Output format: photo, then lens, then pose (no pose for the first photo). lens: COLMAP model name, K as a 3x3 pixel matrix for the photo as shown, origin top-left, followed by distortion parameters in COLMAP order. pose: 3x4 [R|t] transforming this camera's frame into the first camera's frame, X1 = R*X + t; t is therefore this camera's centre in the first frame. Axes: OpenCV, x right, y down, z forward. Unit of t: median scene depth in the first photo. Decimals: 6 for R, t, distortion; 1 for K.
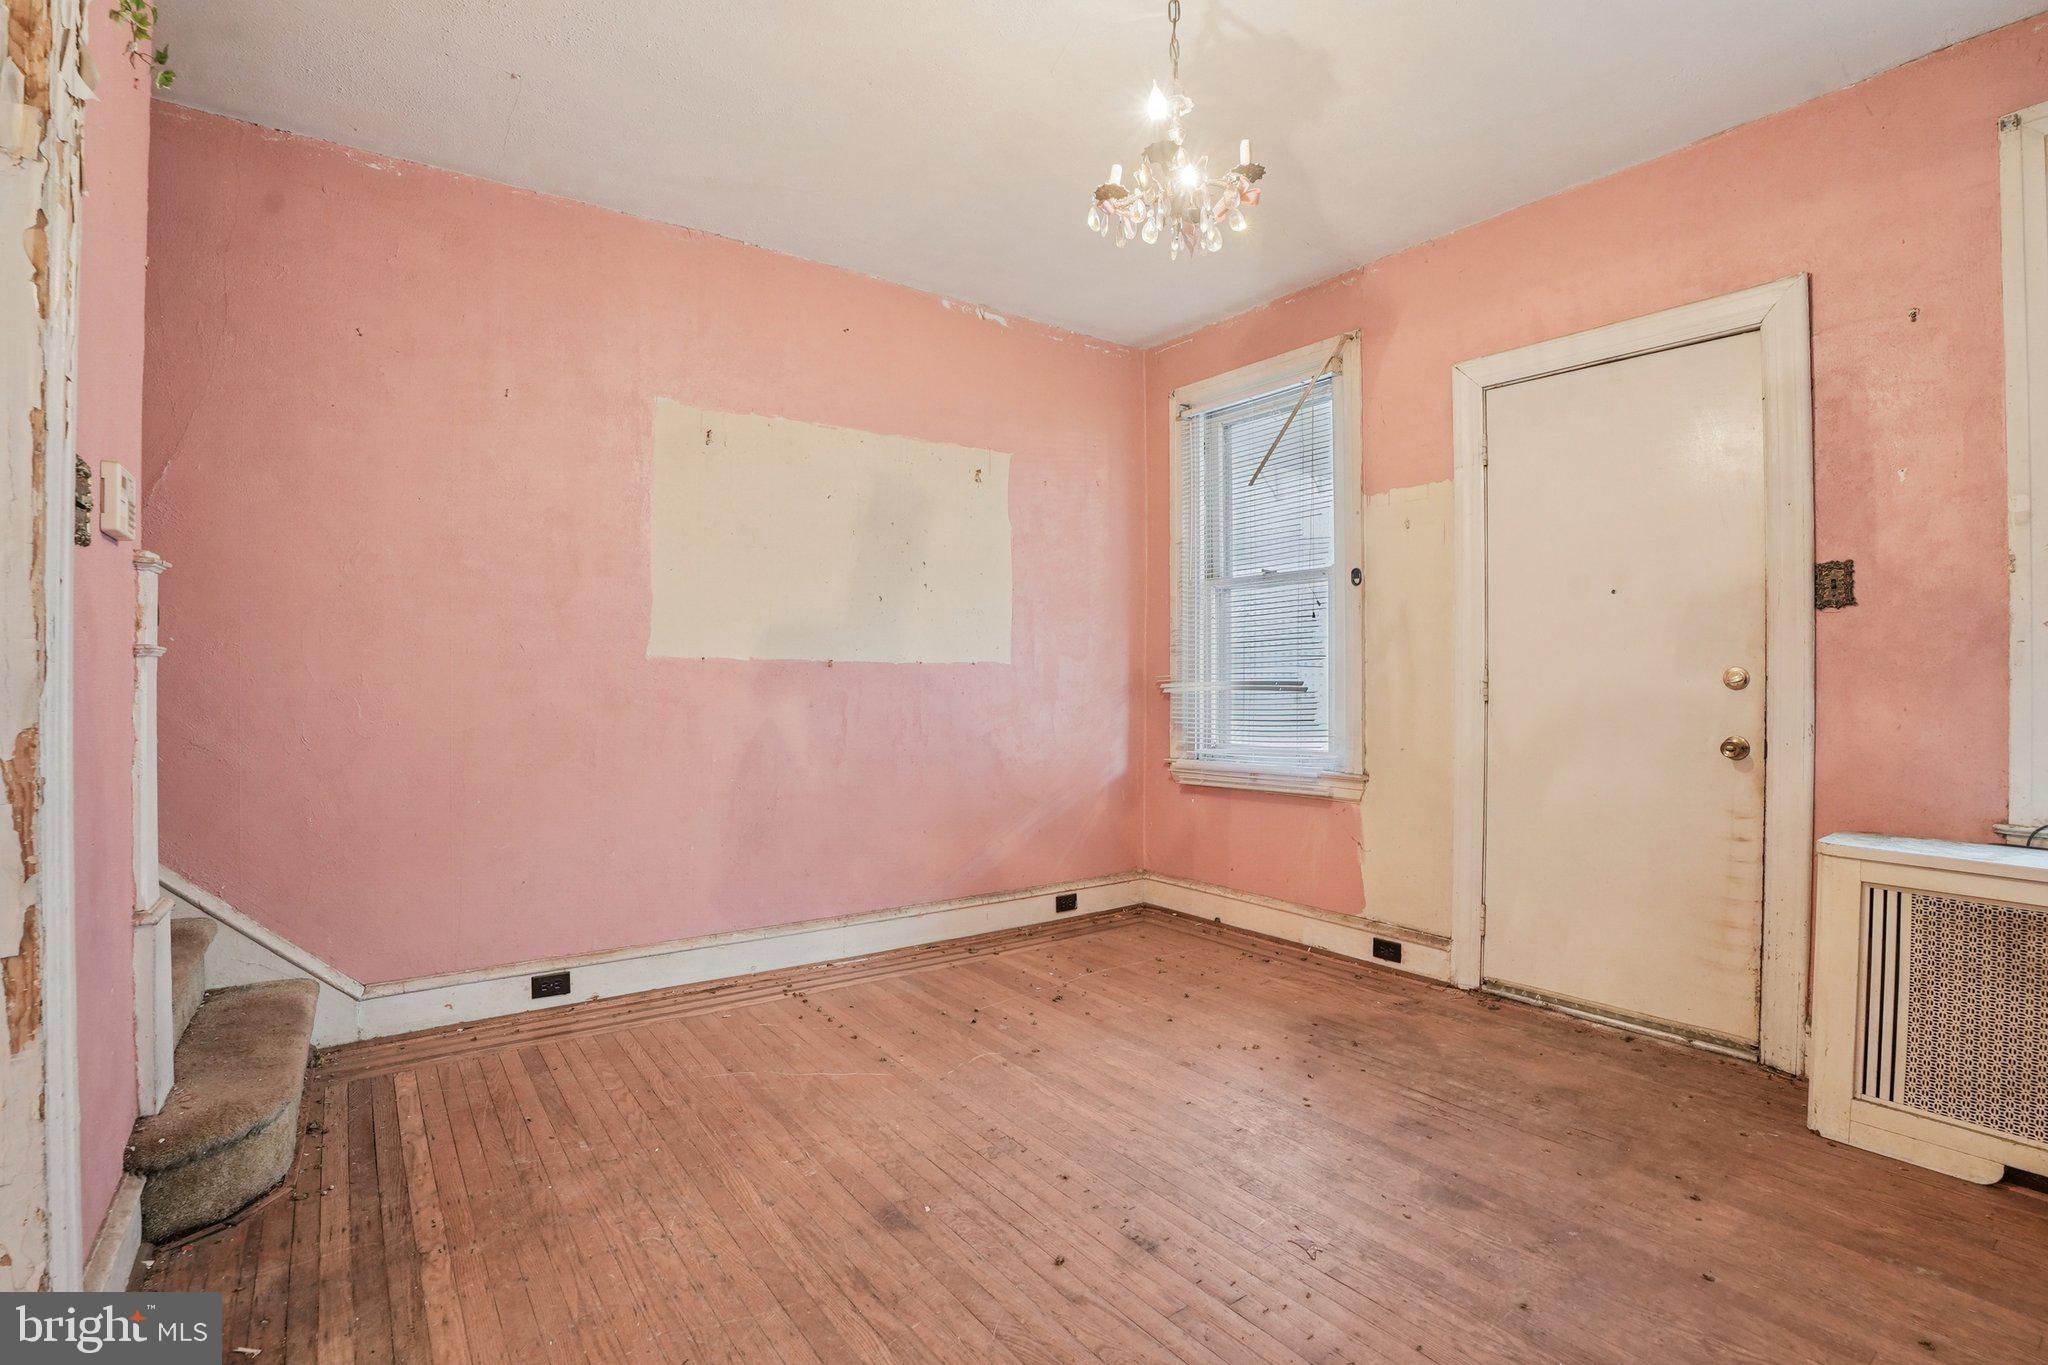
lens RADIAL K [[951.8, 0, 1022.2], [0, 951.8, 651.6], [0, 0, 1]] dist [-0.094032, 0.034565]
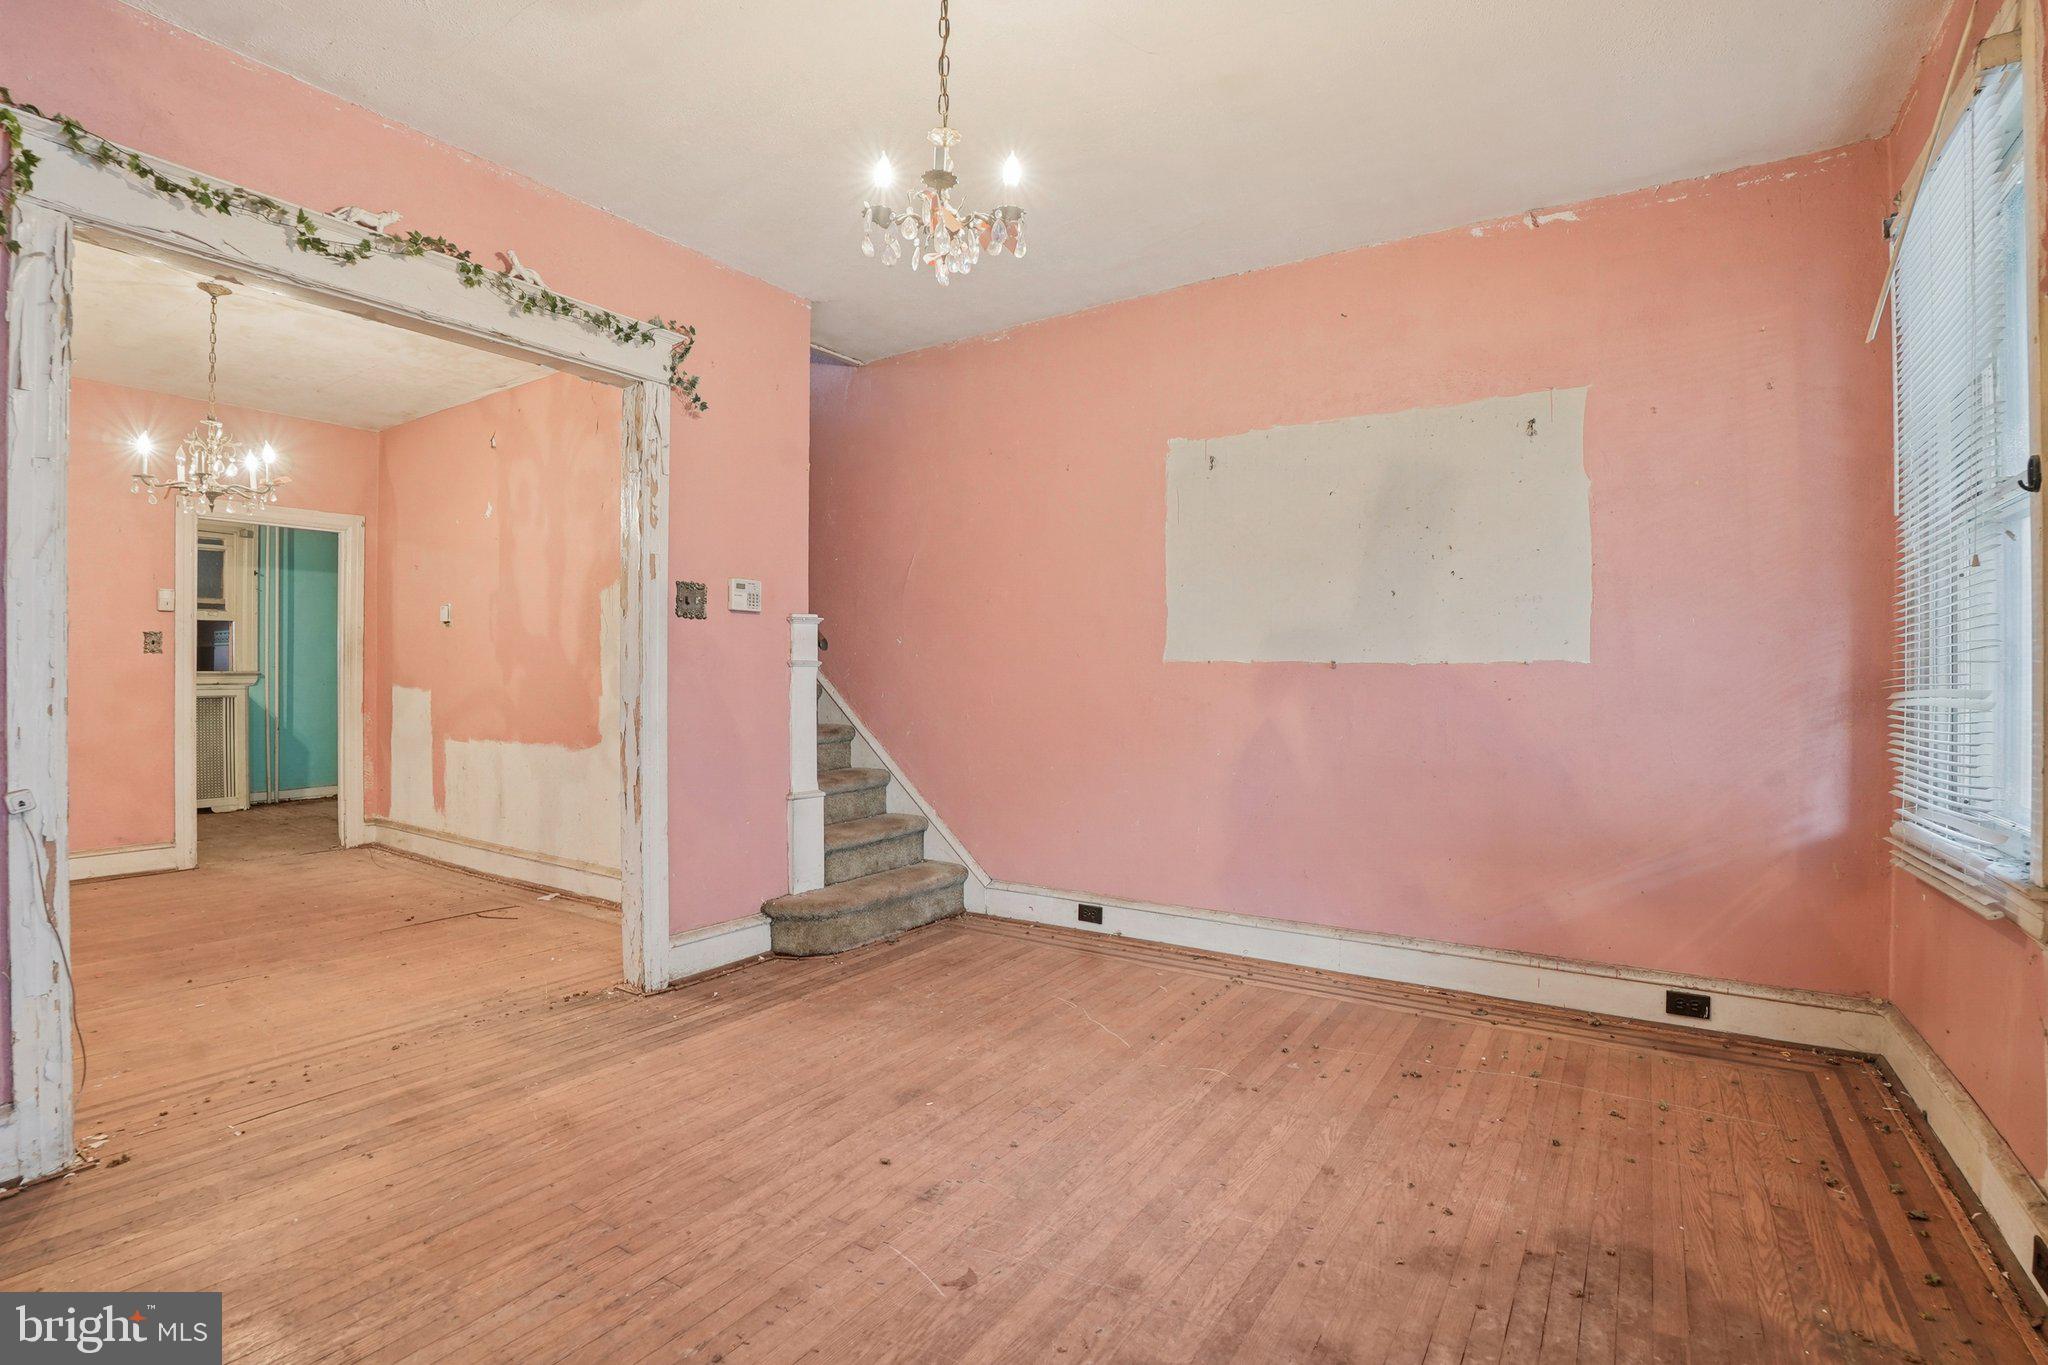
lens RADIAL K [[968.5, 0, 982.8], [0, 968.5, 648.4], [0, 0, 1]] dist [-0.074772, 0.021416]
pose [[0.344803, -0.020079, -0.938460, 0.630051], [0.021527, 0.999677, -0.013480, 0.001245], [0.938428, -0.015554, 0.345124, 0.342812]]
